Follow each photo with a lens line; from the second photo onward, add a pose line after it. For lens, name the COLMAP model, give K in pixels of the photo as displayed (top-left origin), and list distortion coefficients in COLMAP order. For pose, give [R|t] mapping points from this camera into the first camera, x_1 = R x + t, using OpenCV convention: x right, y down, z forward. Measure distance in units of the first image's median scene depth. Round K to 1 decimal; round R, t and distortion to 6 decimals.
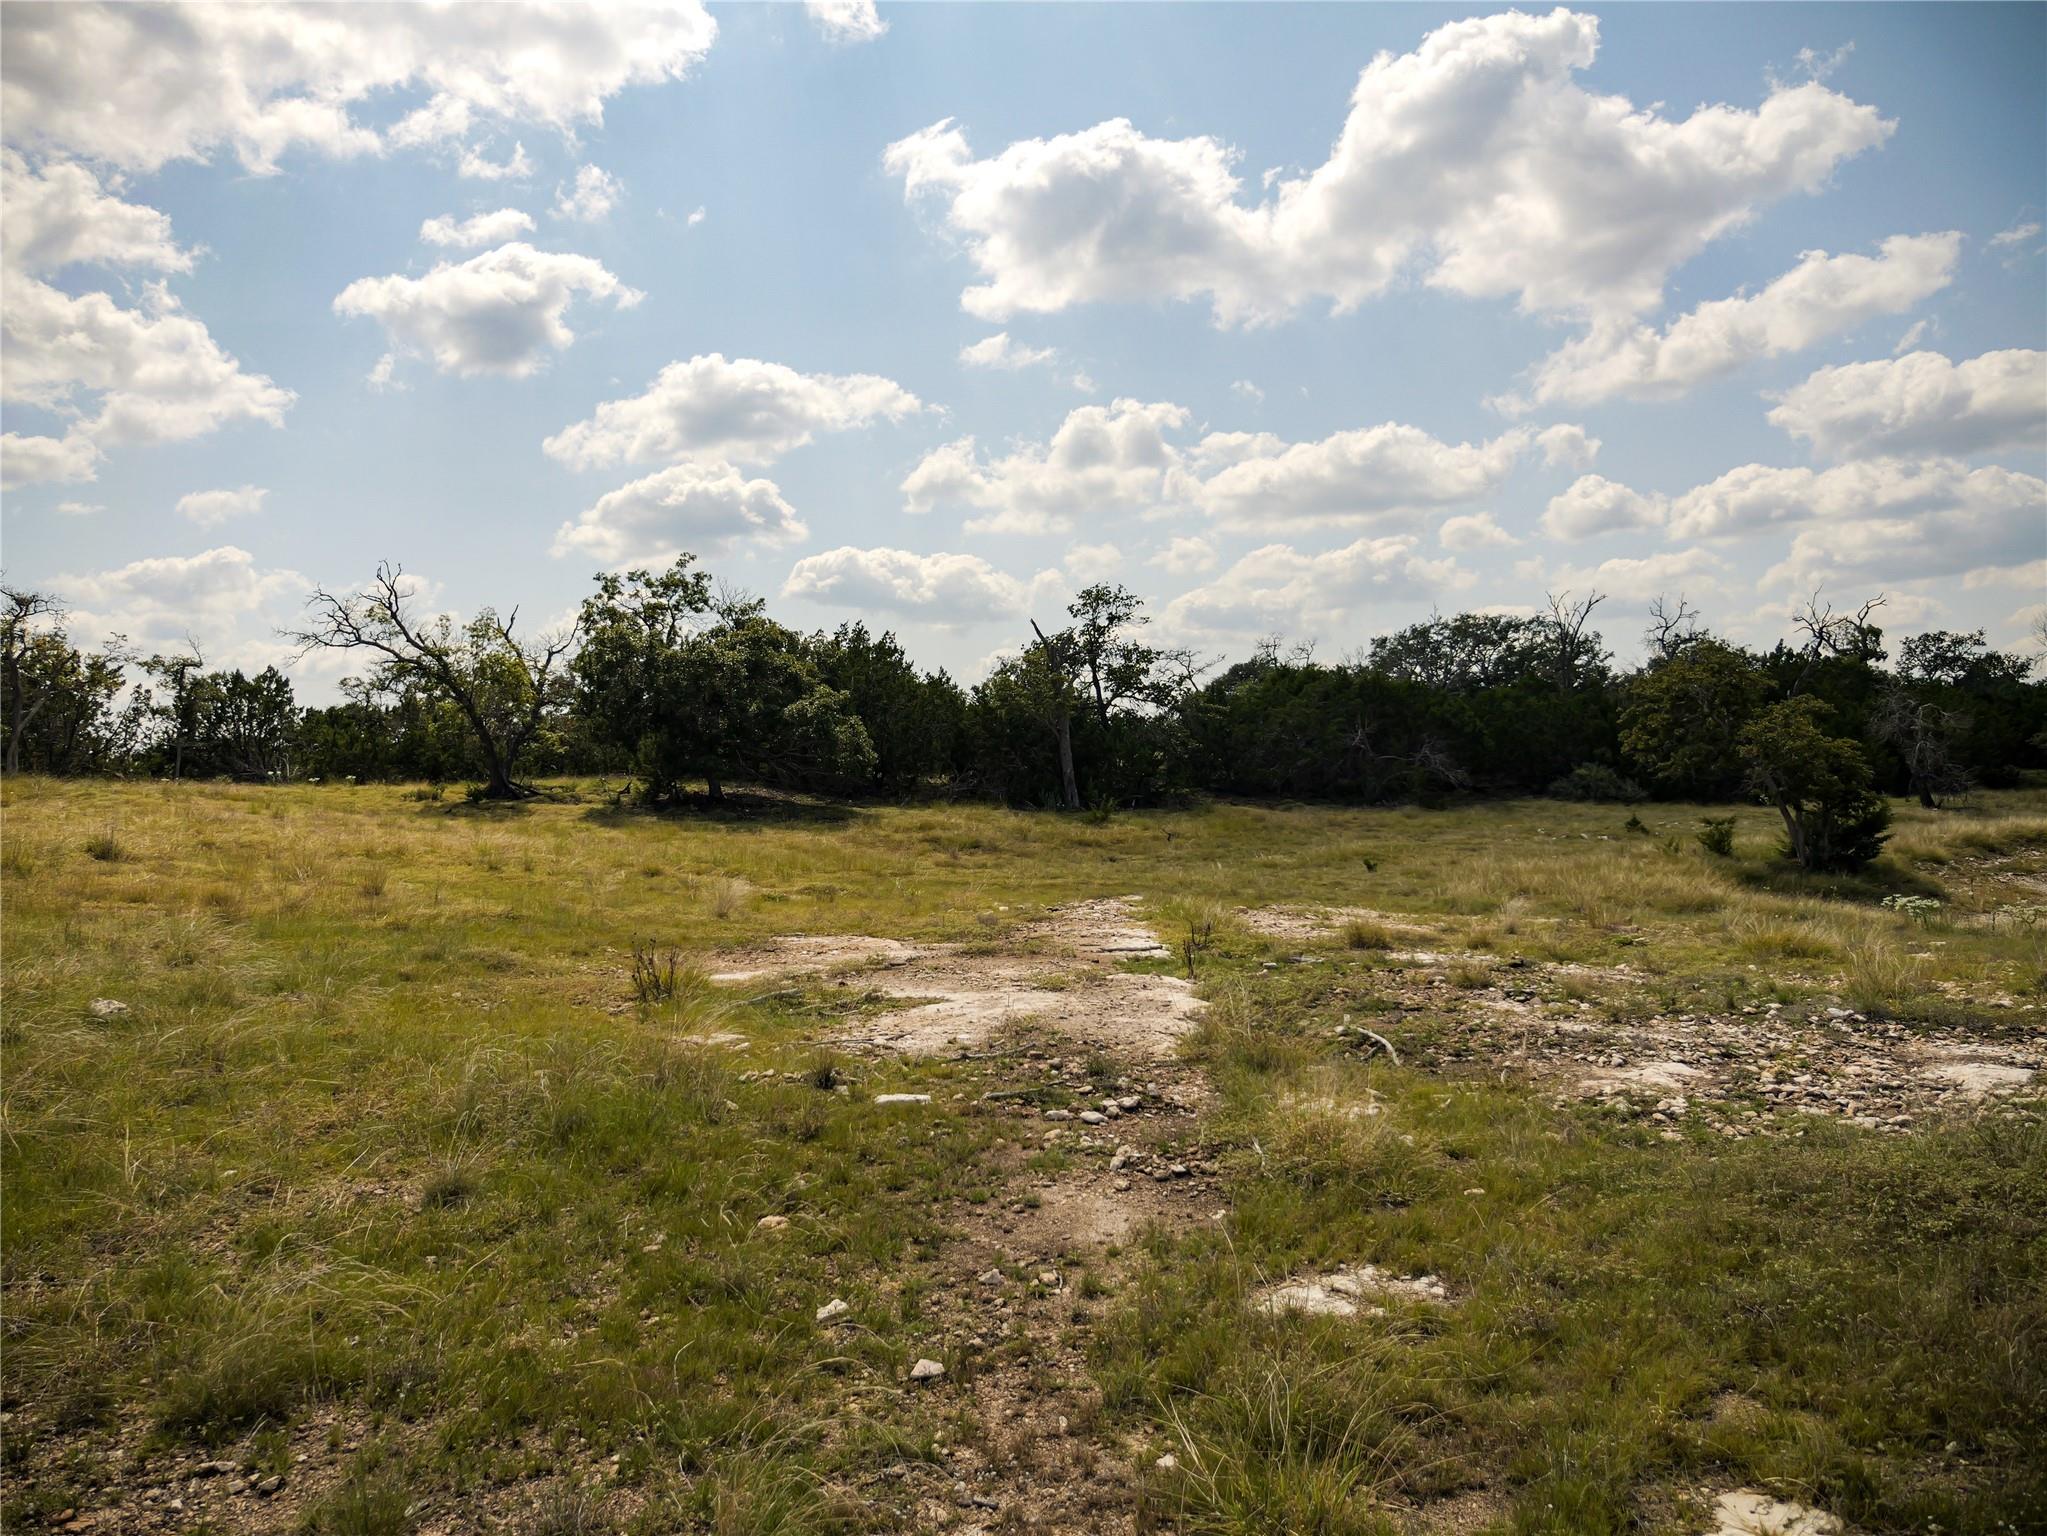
lens RADIAL K [[1435.6, 0, 1017.6], [0, 1435.6, 764.8], [0, 0, 1]] dist [-0.038308, 0.015597]
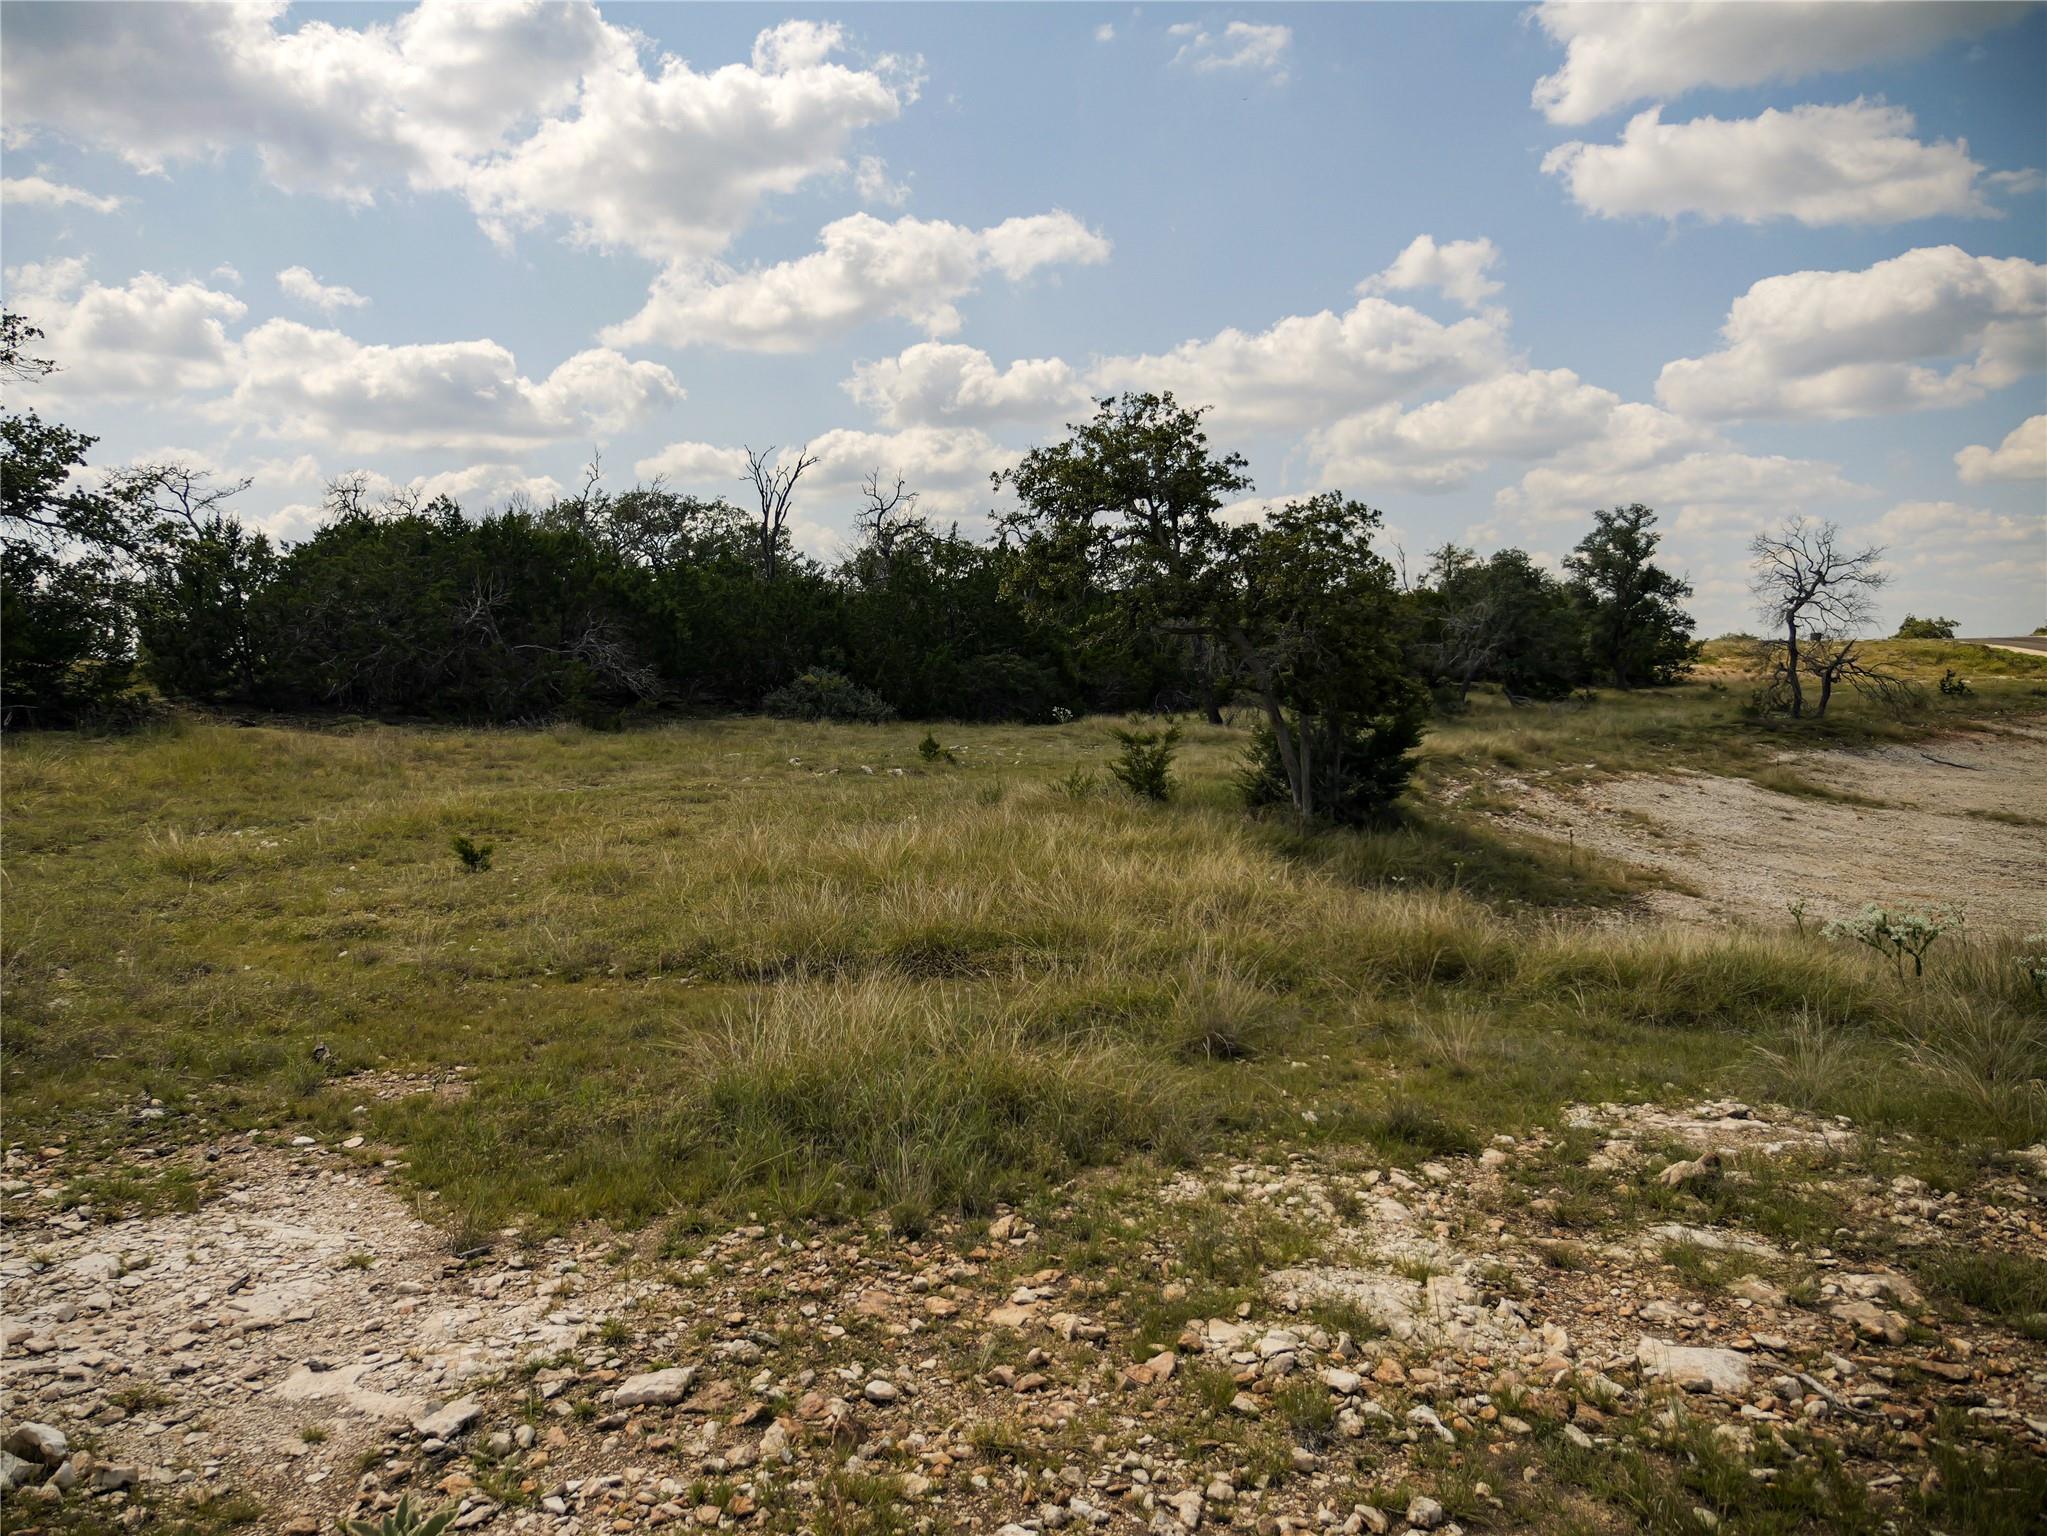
lens RADIAL K [[1435.6, 0, 1021.0], [0, 1435.6, 778.3], [0, 0, 1]] dist [-0.038308, 0.015597]
pose [[0.836831, -0.023042, 0.546976, 0.108940], [-0.007223, 0.998562, 0.053116, 0.018570], [-0.547413, -0.048400, 0.835462, 0.406561]]
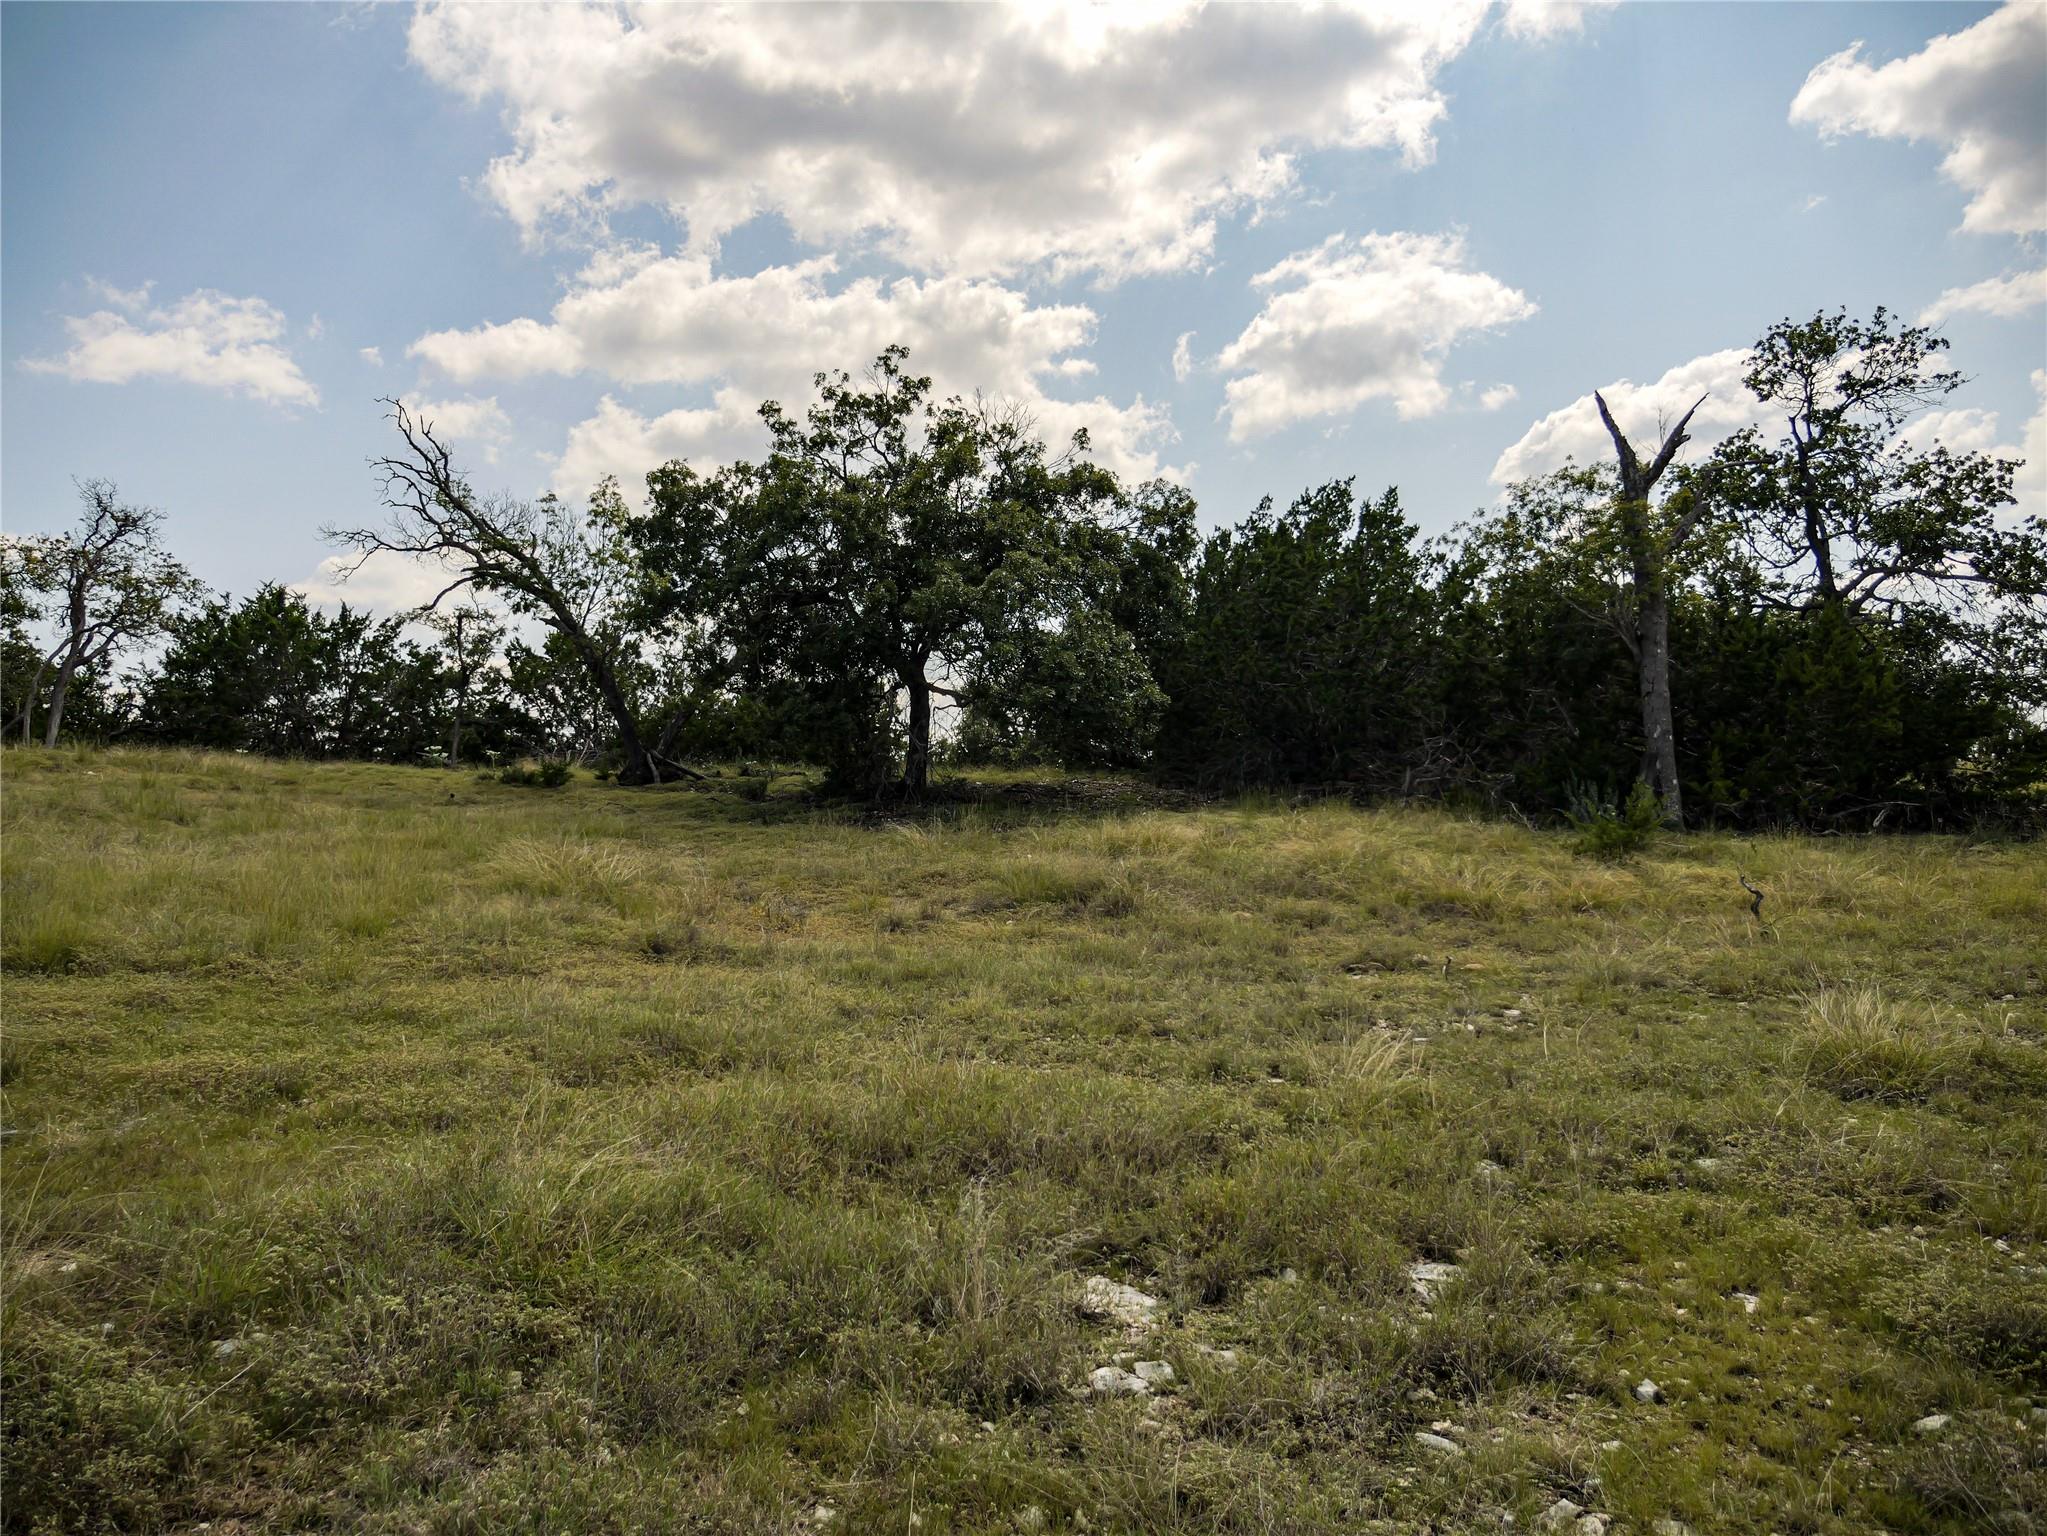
lens RADIAL K [[1435.6, 0, 1021.2], [0, 1435.6, 784.8], [0, 0, 1]] dist [-0.038308, 0.015597]
pose [[0.777797, 0.006392, -0.628483, 0.155427], [-0.014467, 0.999865, -0.007736, 0.025759], [0.628349, 0.015110, 0.777785, 0.580419]]
